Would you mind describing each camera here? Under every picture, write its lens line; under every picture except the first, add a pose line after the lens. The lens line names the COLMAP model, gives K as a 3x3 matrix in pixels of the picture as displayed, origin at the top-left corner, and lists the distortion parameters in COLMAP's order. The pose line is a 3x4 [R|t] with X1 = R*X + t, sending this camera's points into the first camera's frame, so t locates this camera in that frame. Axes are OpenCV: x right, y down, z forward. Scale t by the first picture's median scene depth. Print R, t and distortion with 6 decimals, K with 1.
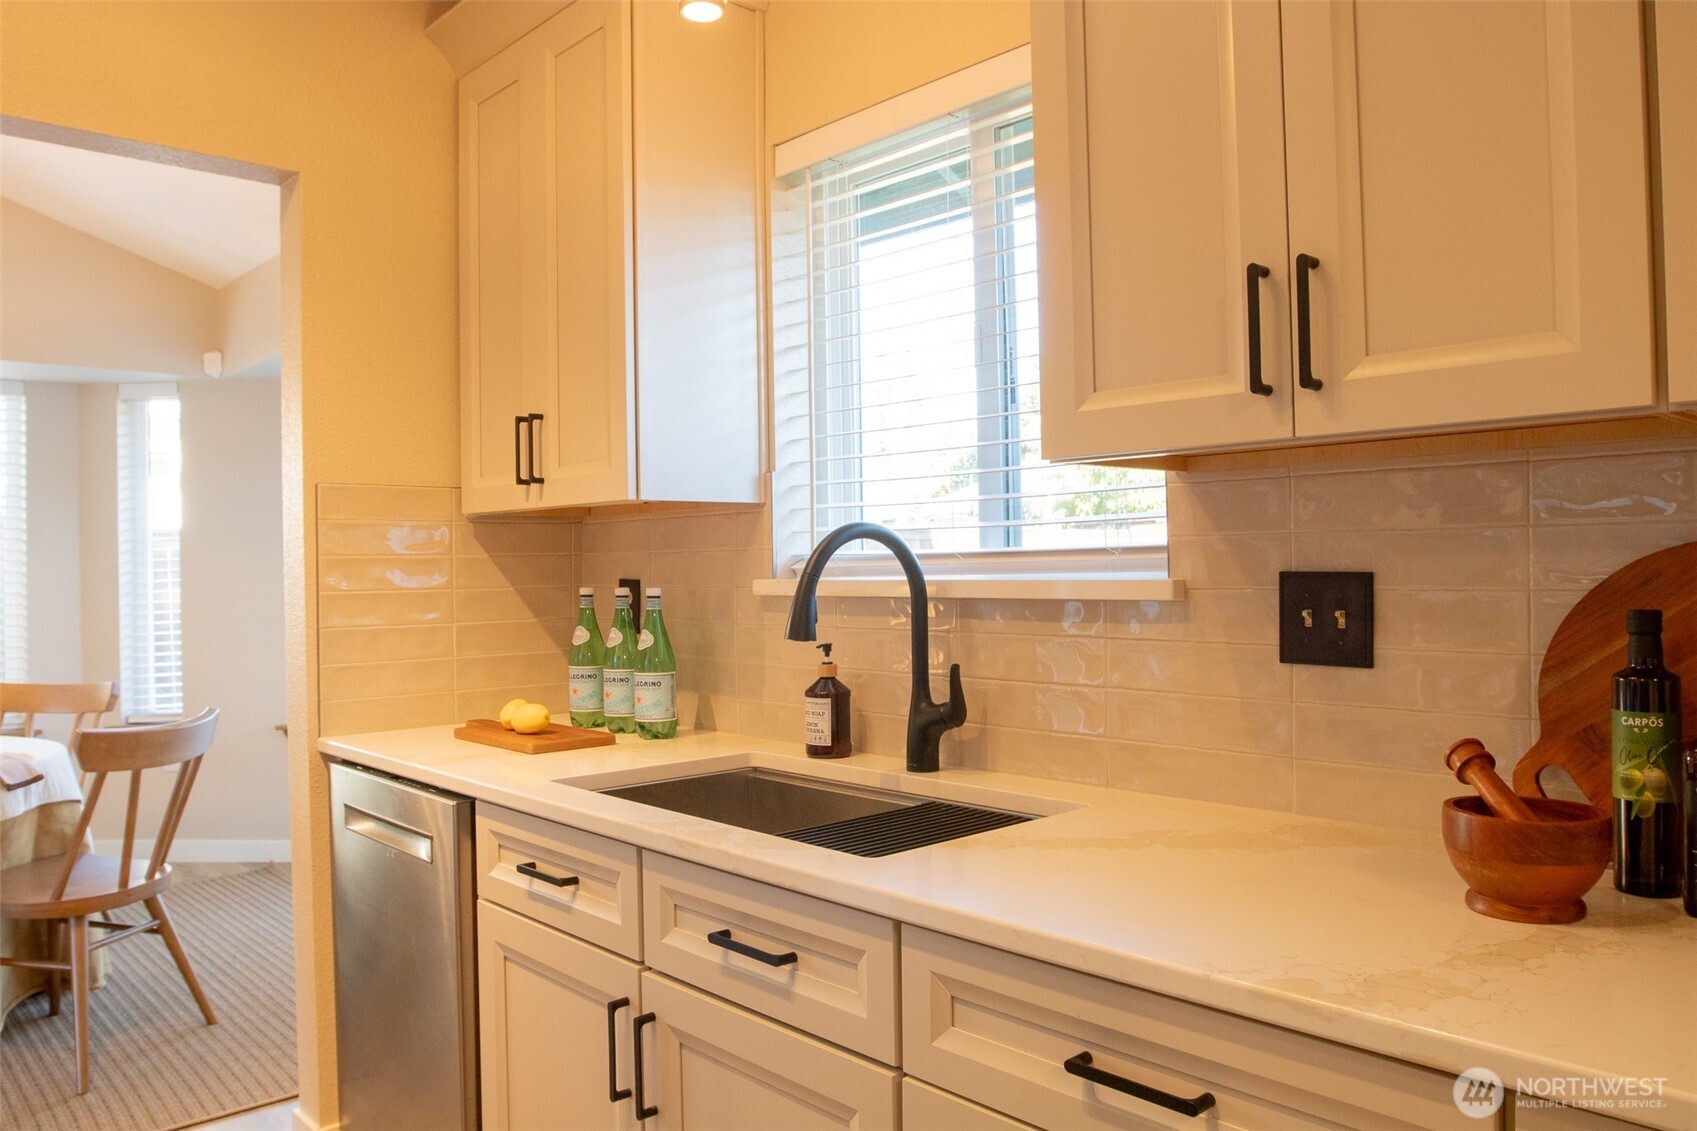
lens RADIAL K [[1244.3, 0, 843.2], [0, 1244.3, 556.4], [0, 0, 1]] dist [-0.083307, 0.065201]
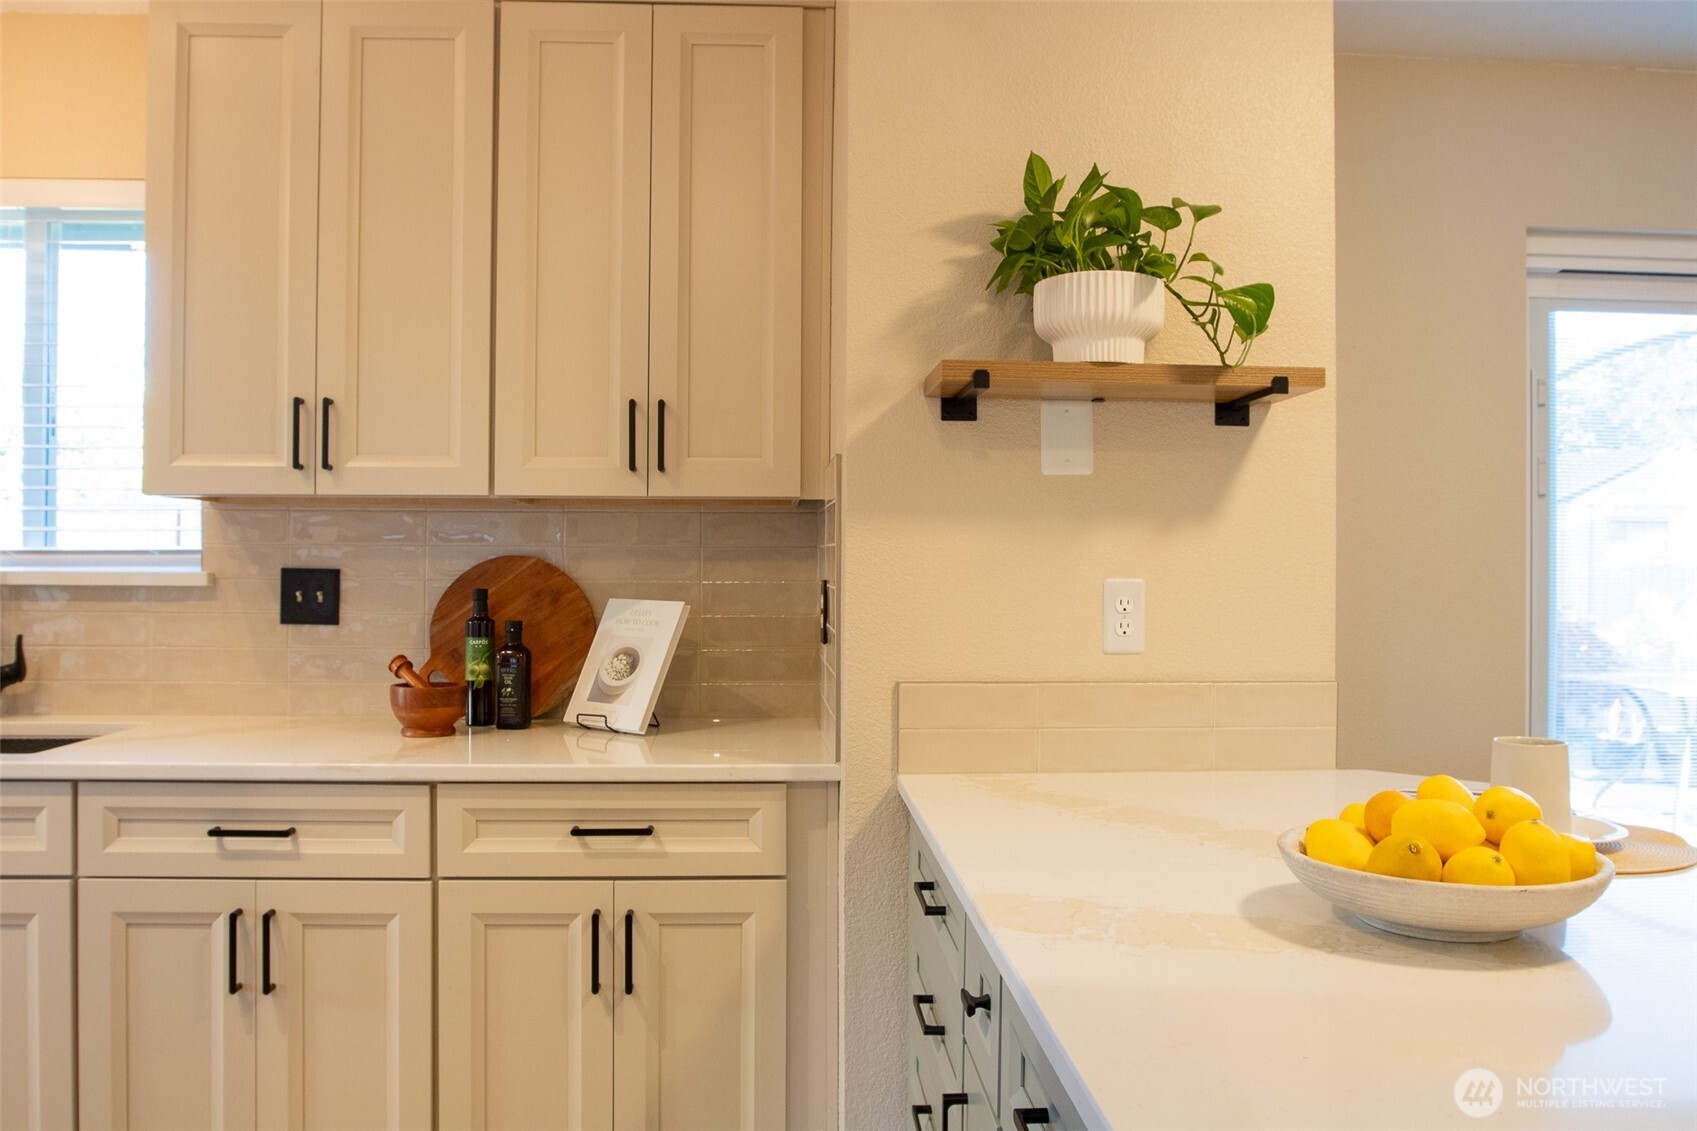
lens RADIAL K [[1244.3, 0, 843.2], [0, 1244.3, 556.4], [0, 0, 1]] dist [-0.083307, 0.065201]
pose [[0.632401, 0.021469, 0.774343, -0.433276], [-0.020174, 0.999733, -0.011241, 0.000149], [-0.774378, -0.008513, 0.632666, -0.603602]]
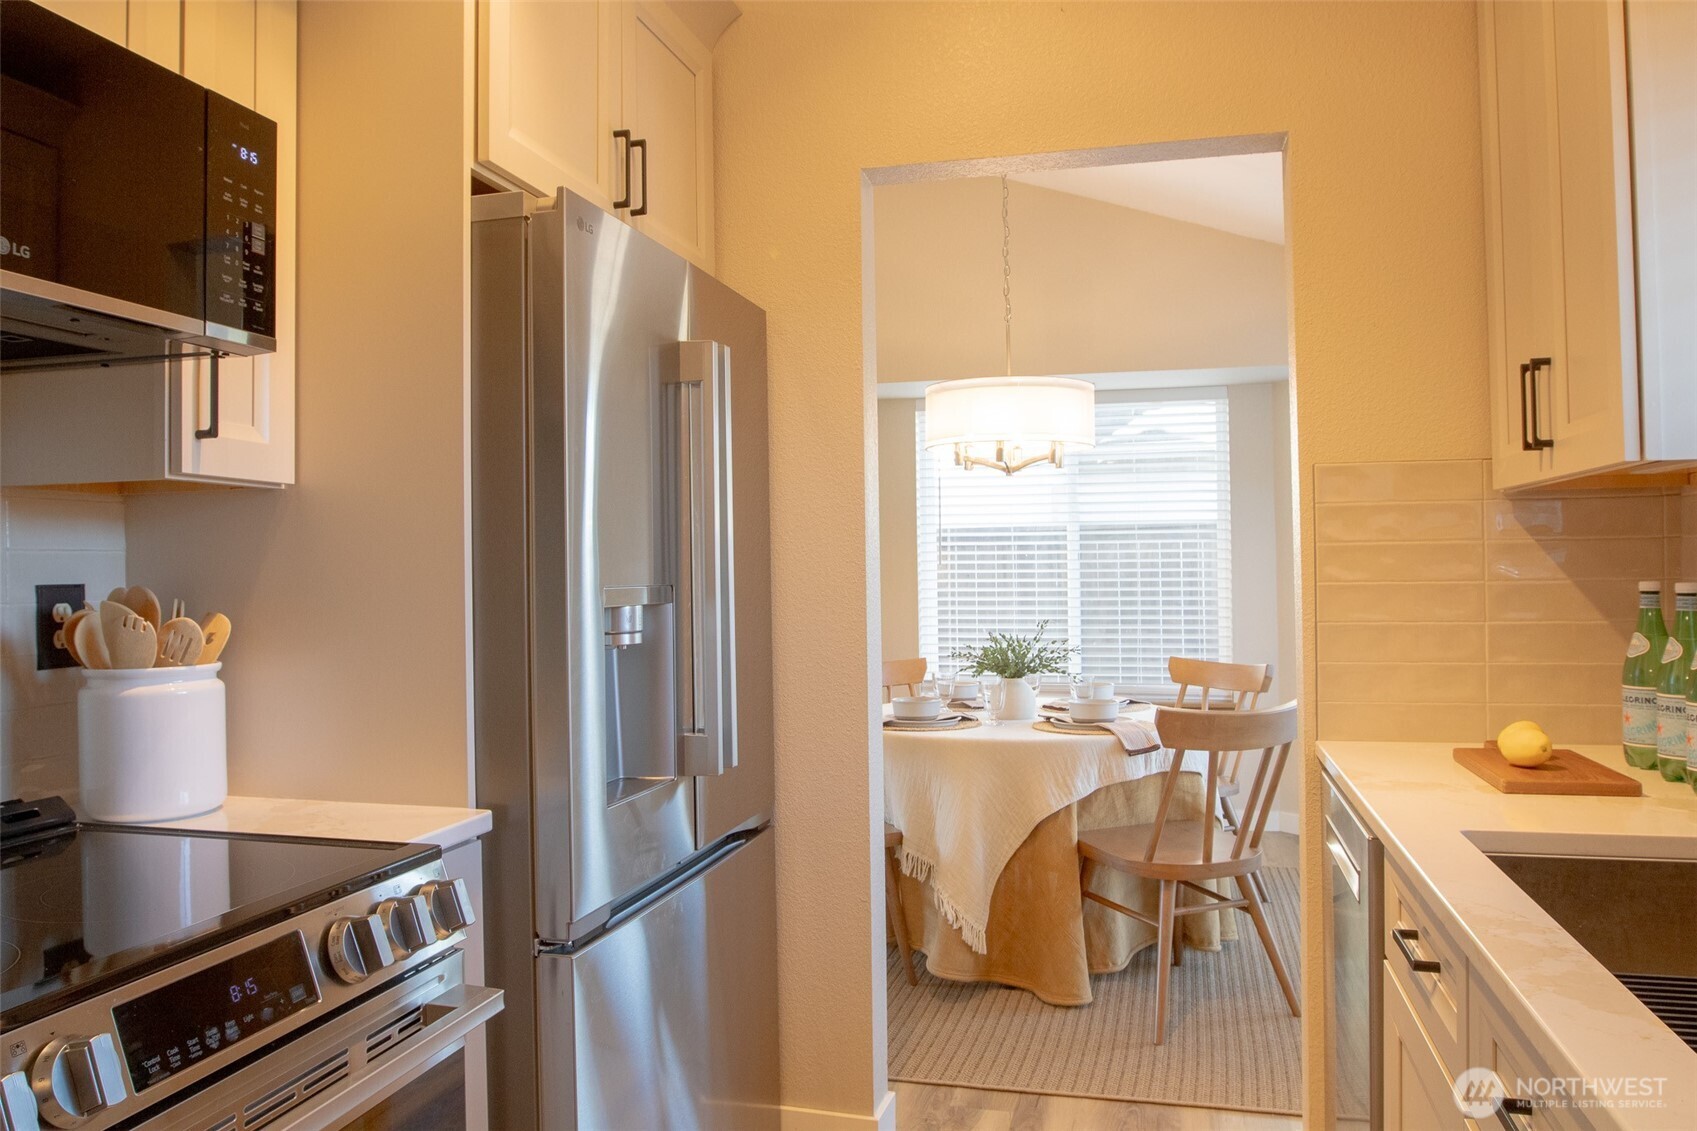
lens RADIAL K [[1244.3, 0, 843.2], [0, 1244.3, 556.4], [0, 0, 1]] dist [-0.083307, 0.065201]
pose [[0.546483, 0.000047, -0.837470, 0.240427], [0.009311, 0.999938, 0.006132, 0.001689], [0.837418, -0.011149, 0.546449, 0.324375]]
